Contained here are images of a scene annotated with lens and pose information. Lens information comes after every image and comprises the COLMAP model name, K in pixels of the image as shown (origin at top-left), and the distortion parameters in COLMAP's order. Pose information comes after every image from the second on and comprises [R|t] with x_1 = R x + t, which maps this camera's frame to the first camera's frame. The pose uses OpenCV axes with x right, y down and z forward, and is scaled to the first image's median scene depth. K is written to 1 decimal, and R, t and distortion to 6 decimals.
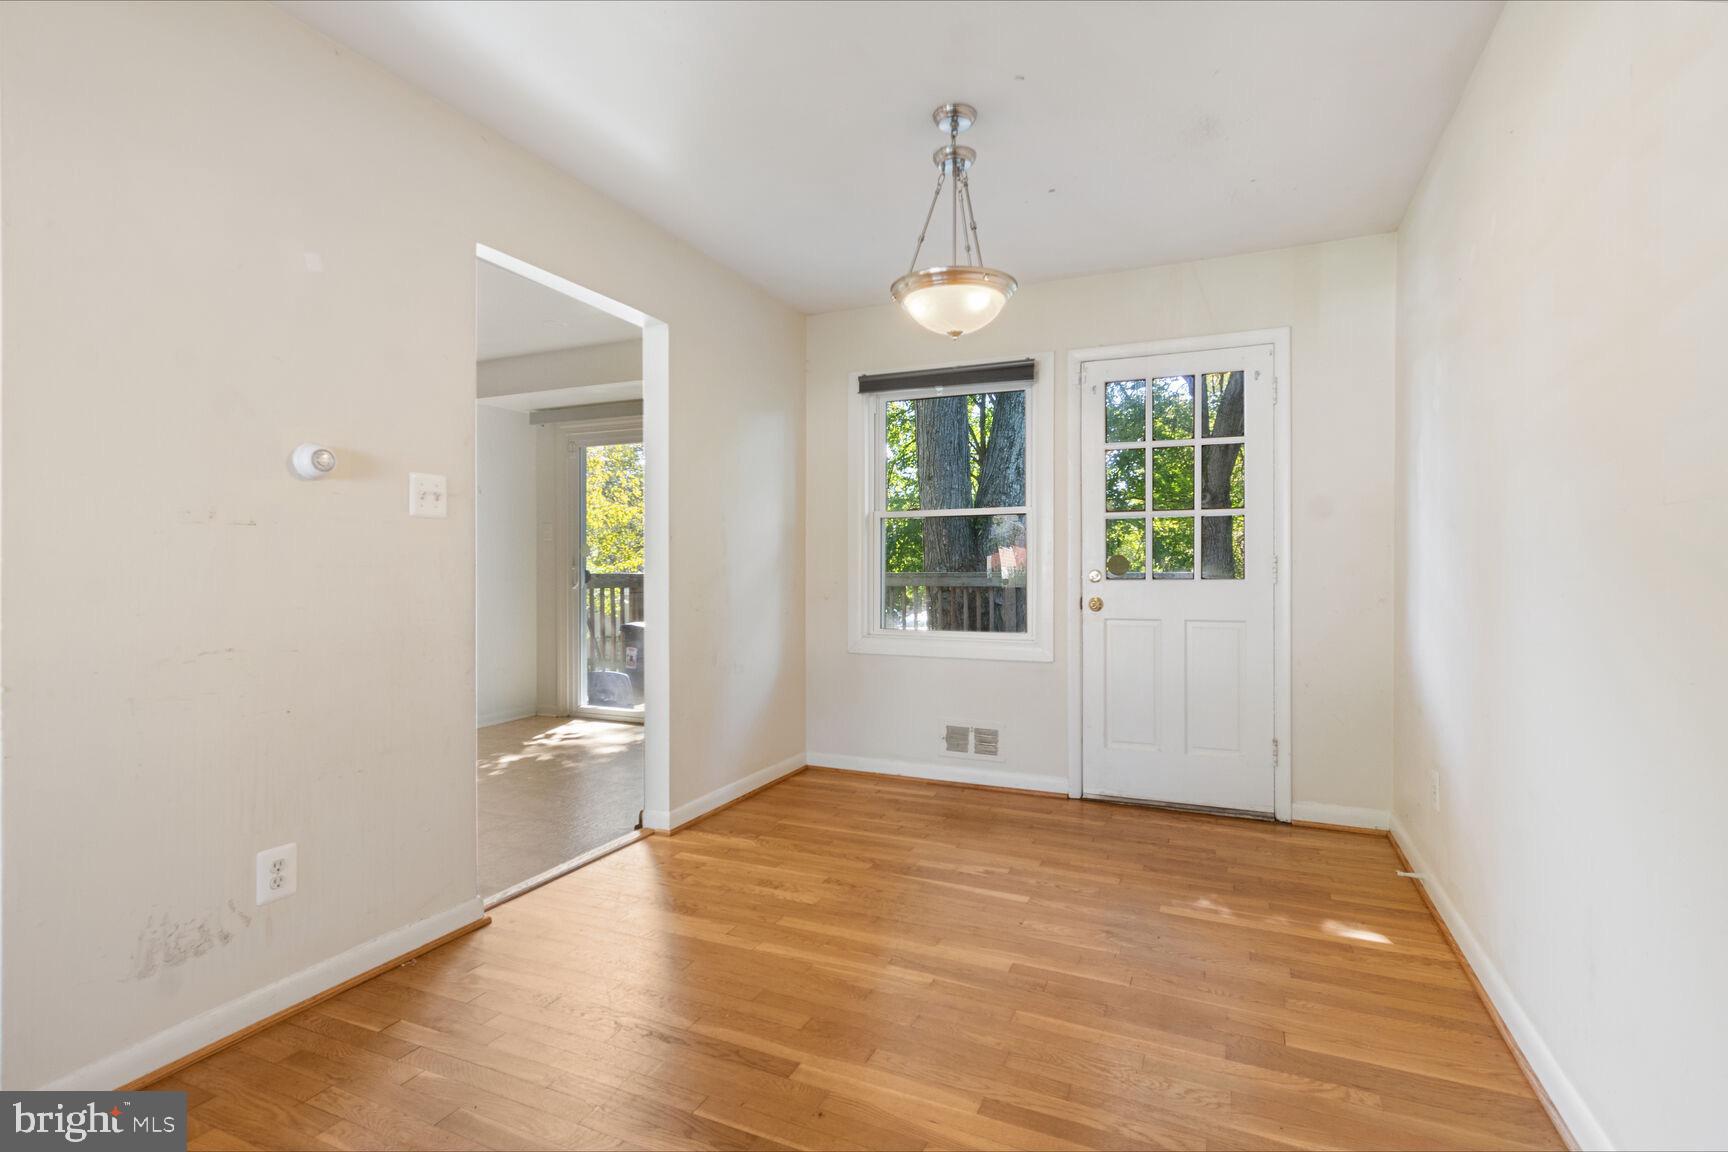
lens RADIAL K [[813.1, 0, 866.8], [0, 813.1, 600.7], [0, 0, 1]] dist [0.001308, 0.000130]
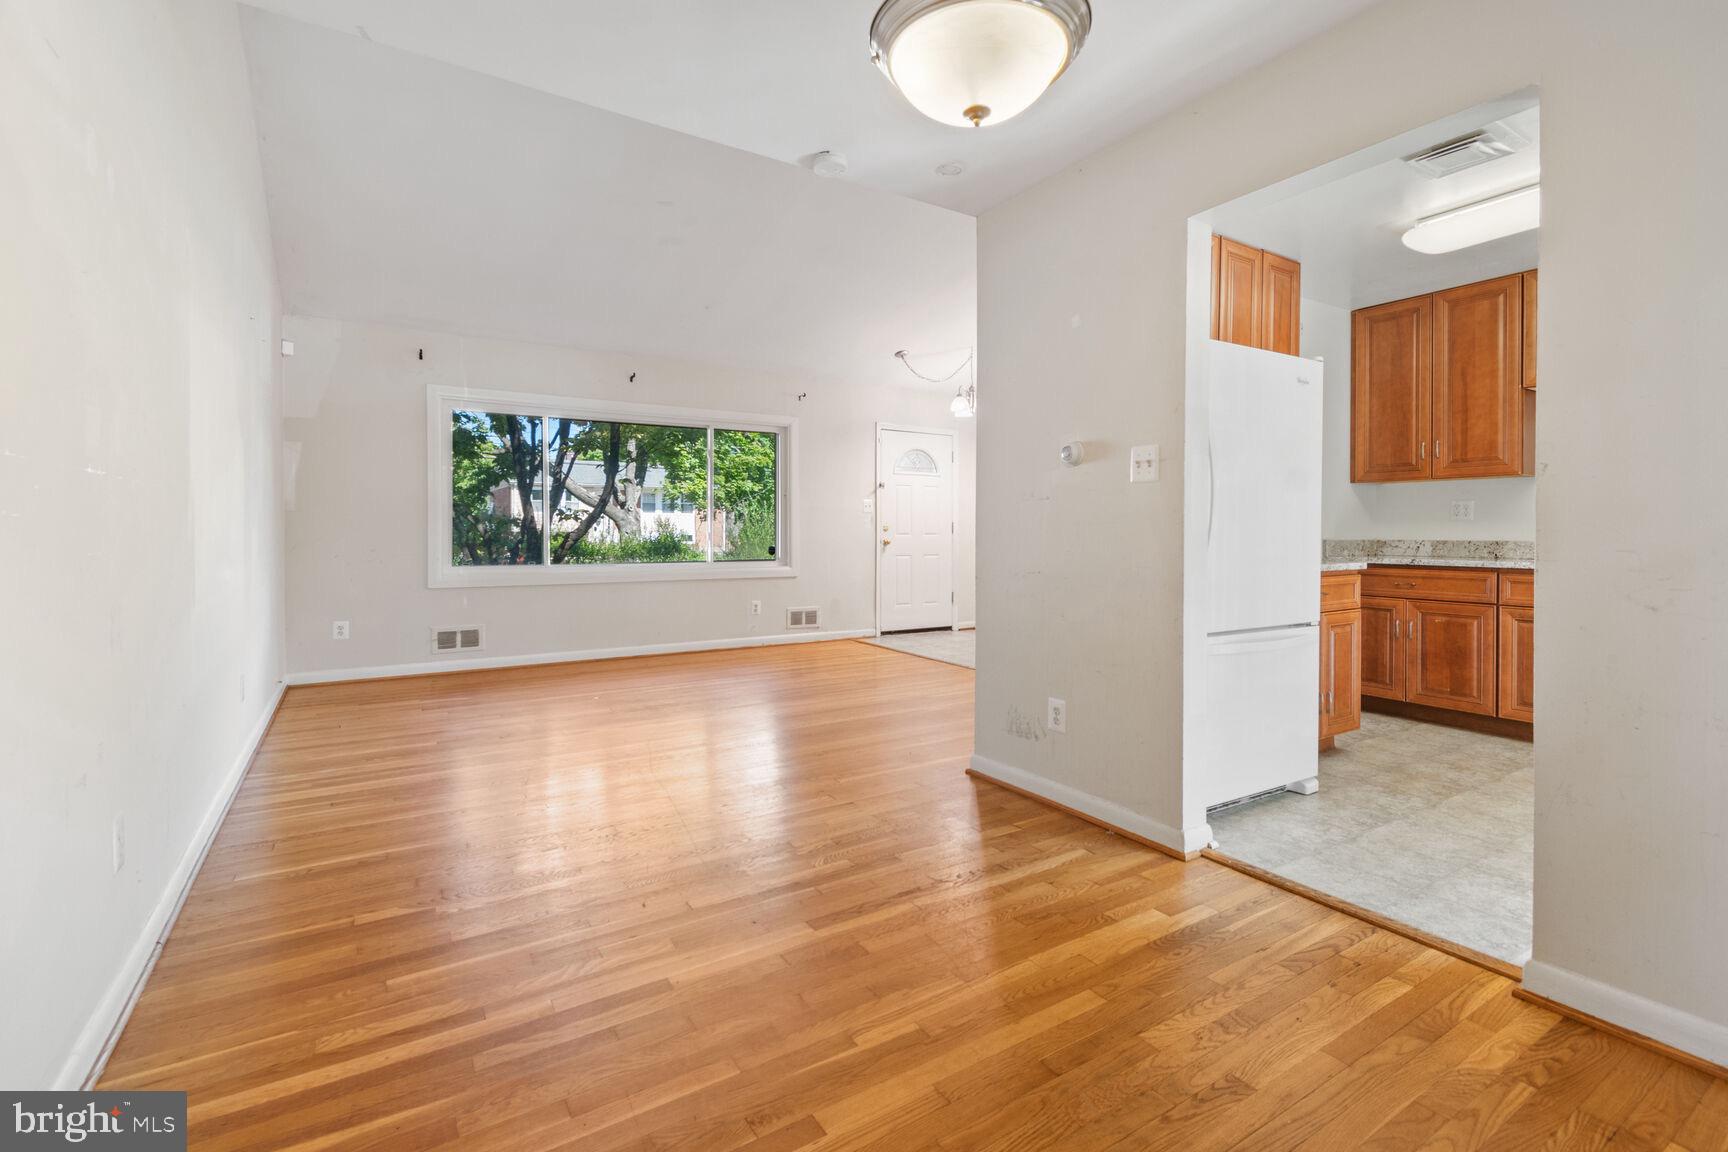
lens RADIAL K [[770.3, 0, 865.4], [0, 770.3, 545.1], [0, 0, 1]] dist [0.000051, -0.000076]
pose [[-0.553938, 0.011730, -0.832475, 0.634043], [-0.034370, 0.998726, 0.036942, -0.036570], [0.831848, 0.049076, -0.552829, 1.284493]]
